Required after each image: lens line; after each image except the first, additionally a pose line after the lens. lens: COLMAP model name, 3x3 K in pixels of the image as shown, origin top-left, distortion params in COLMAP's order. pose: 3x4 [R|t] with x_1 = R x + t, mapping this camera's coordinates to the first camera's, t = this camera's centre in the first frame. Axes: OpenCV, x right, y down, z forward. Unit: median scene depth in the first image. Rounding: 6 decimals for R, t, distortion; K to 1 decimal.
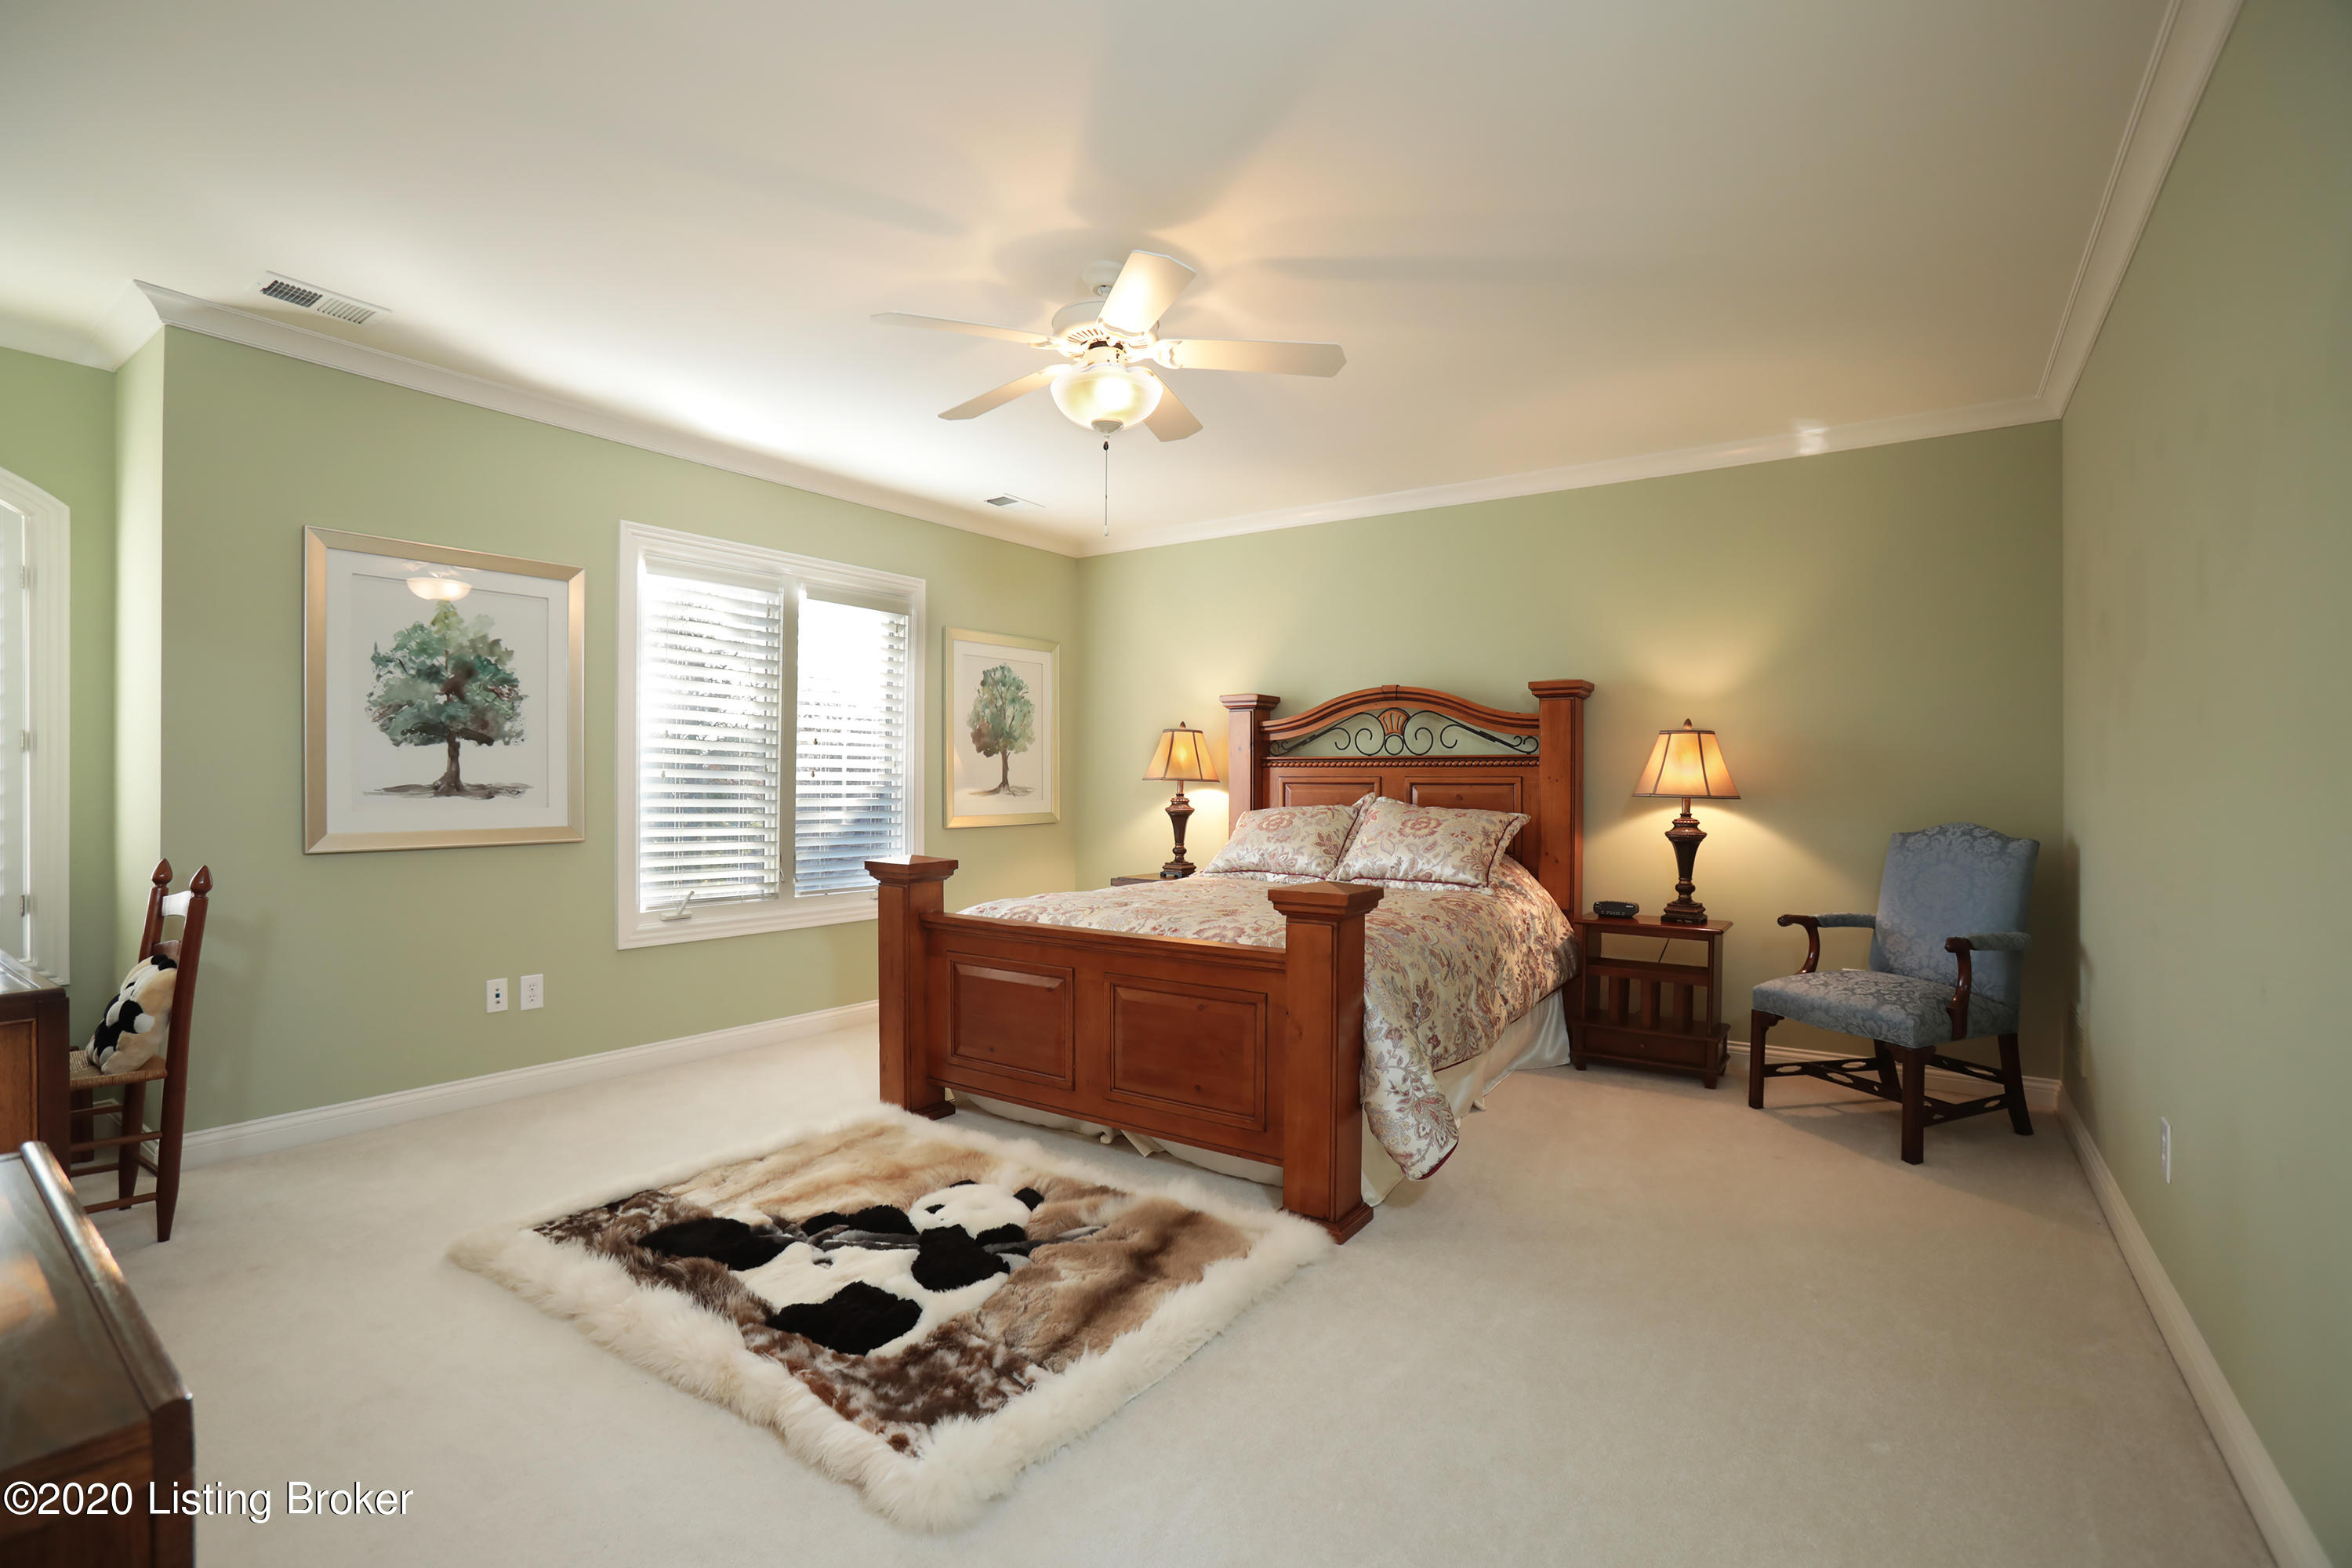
lens RADIAL K [[1062.8, 0, 1176.0], [0, 1062.8, 784.0], [0, 0, 1]] dist [-0.053718, 0.000565]
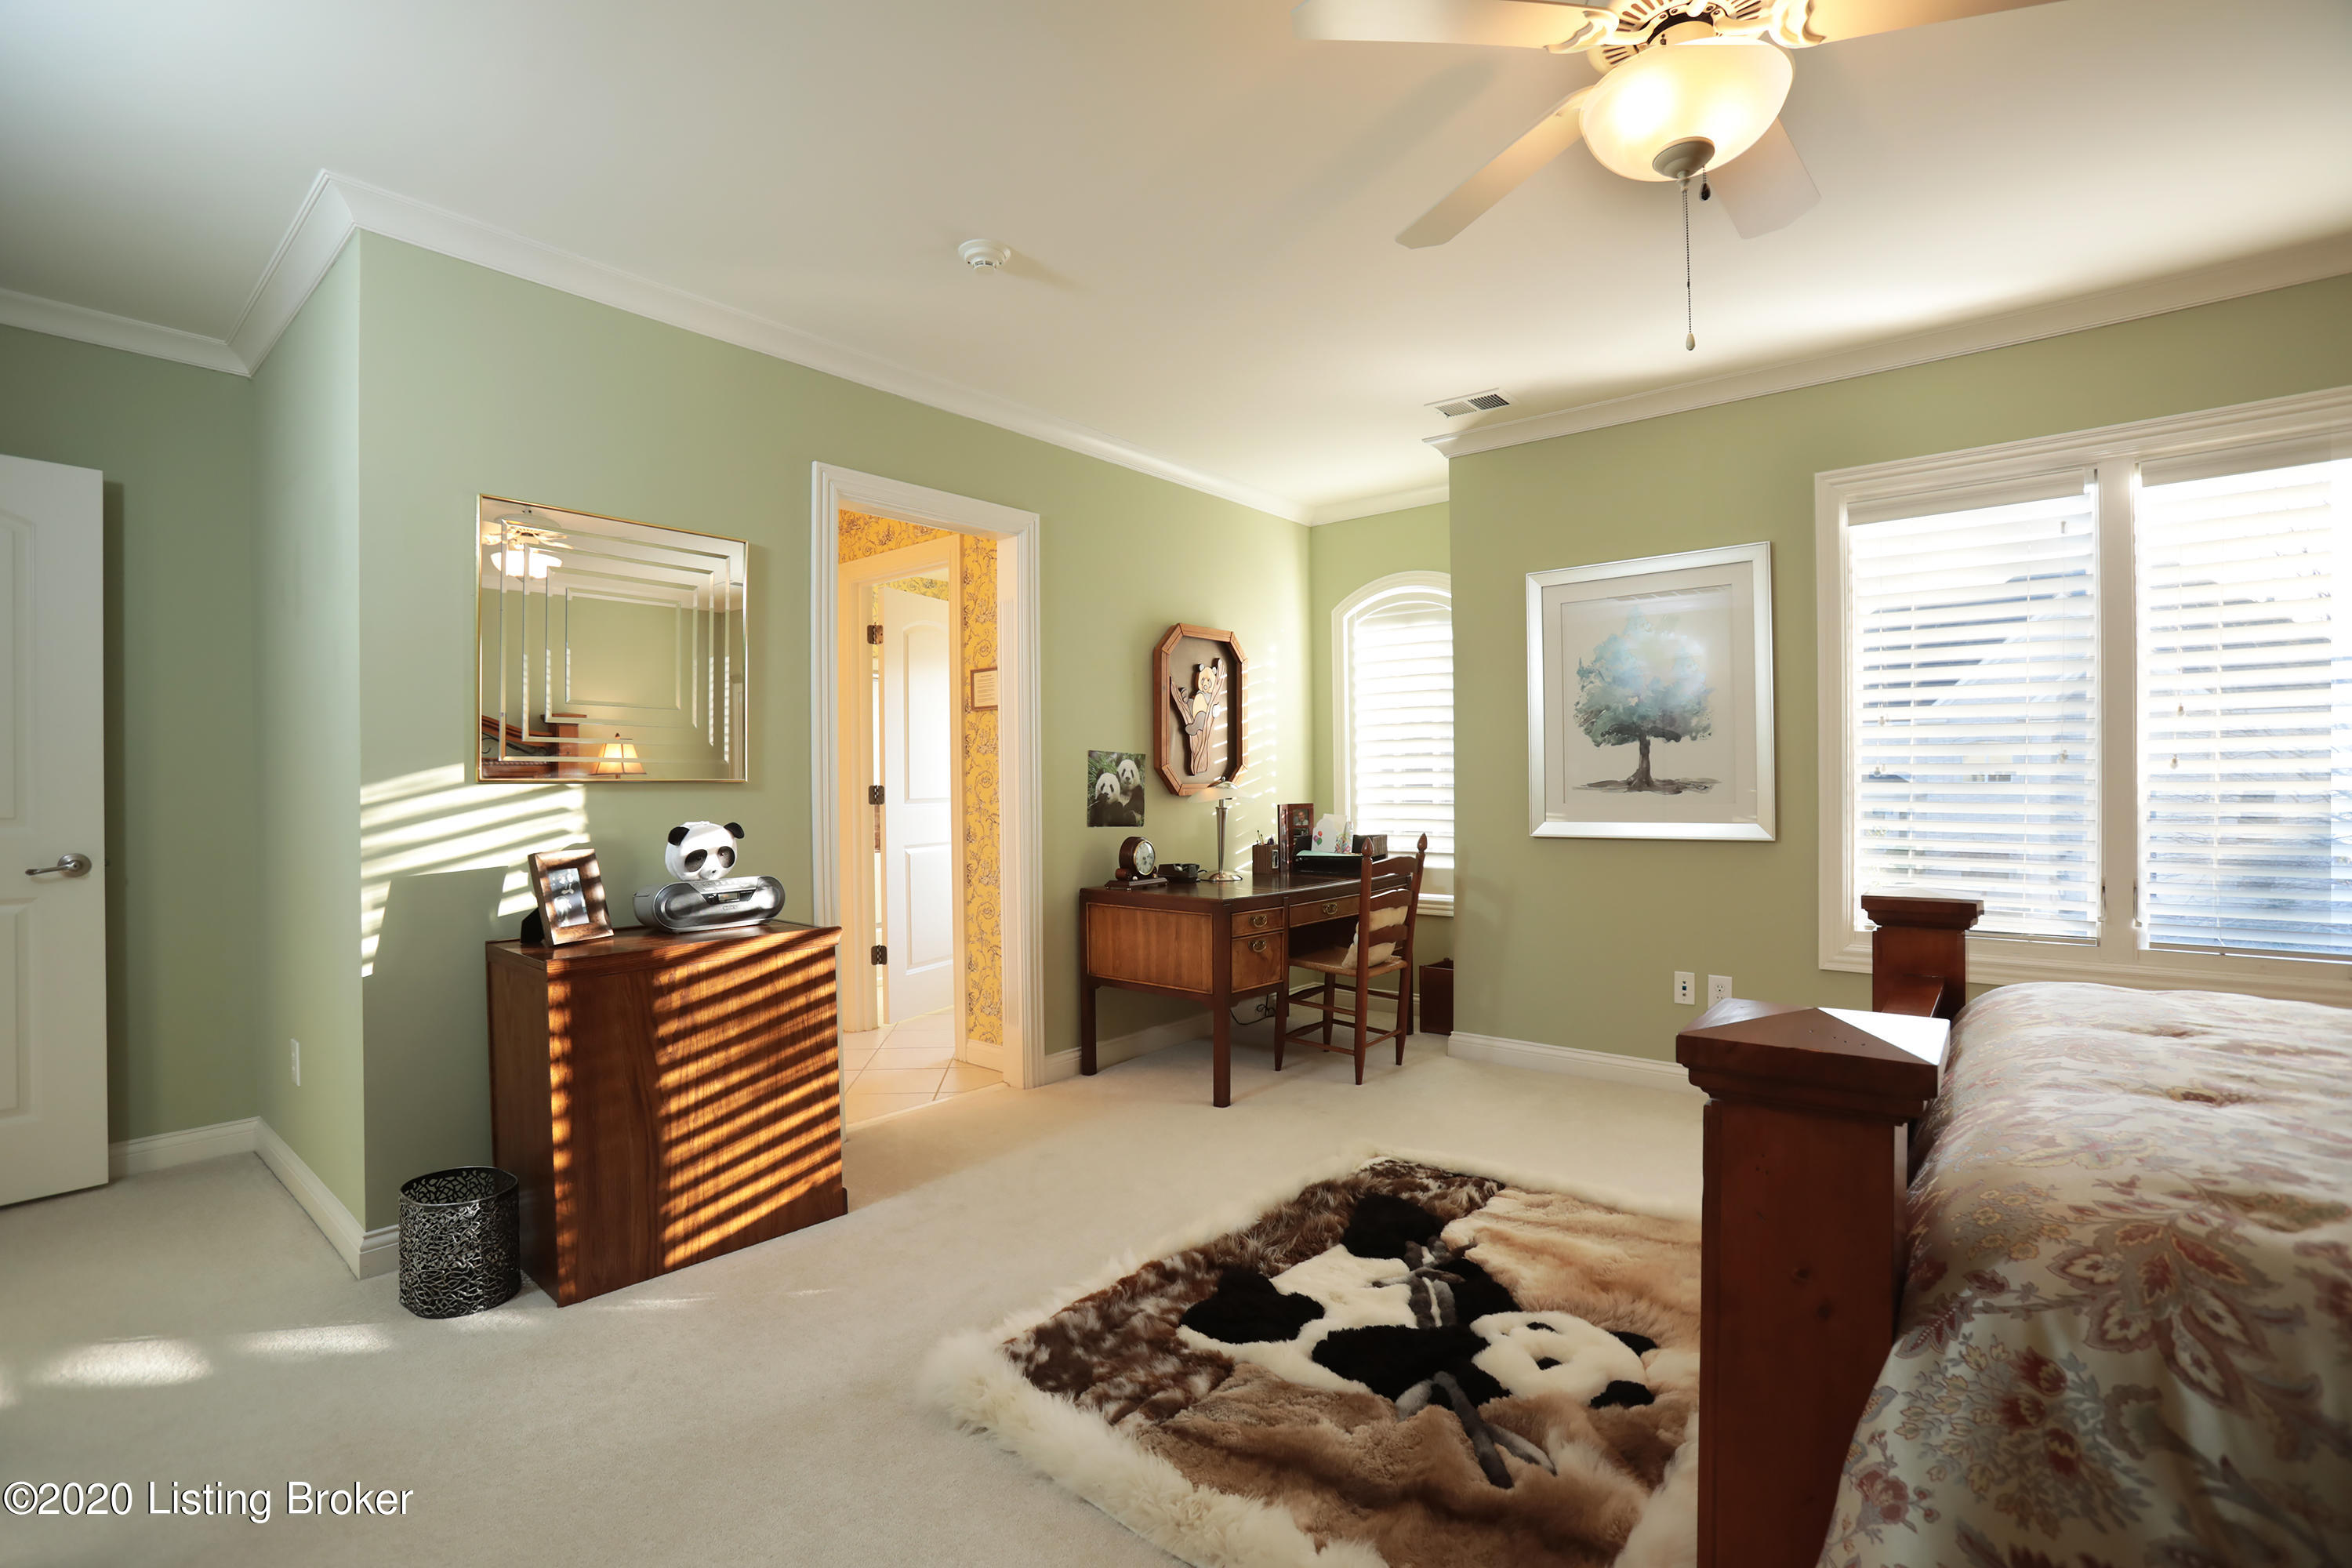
lens RADIAL K [[1062.8, 0, 1176.0], [0, 1062.8, 784.0], [0, 0, 1]] dist [-0.053718, 0.000565]
pose [[-0.091398, -0.002544, -0.995811, 0.489340], [0.006134, 0.999976, -0.003118, 0.005648], [0.995796, -0.006394, -0.091380, 0.713600]]
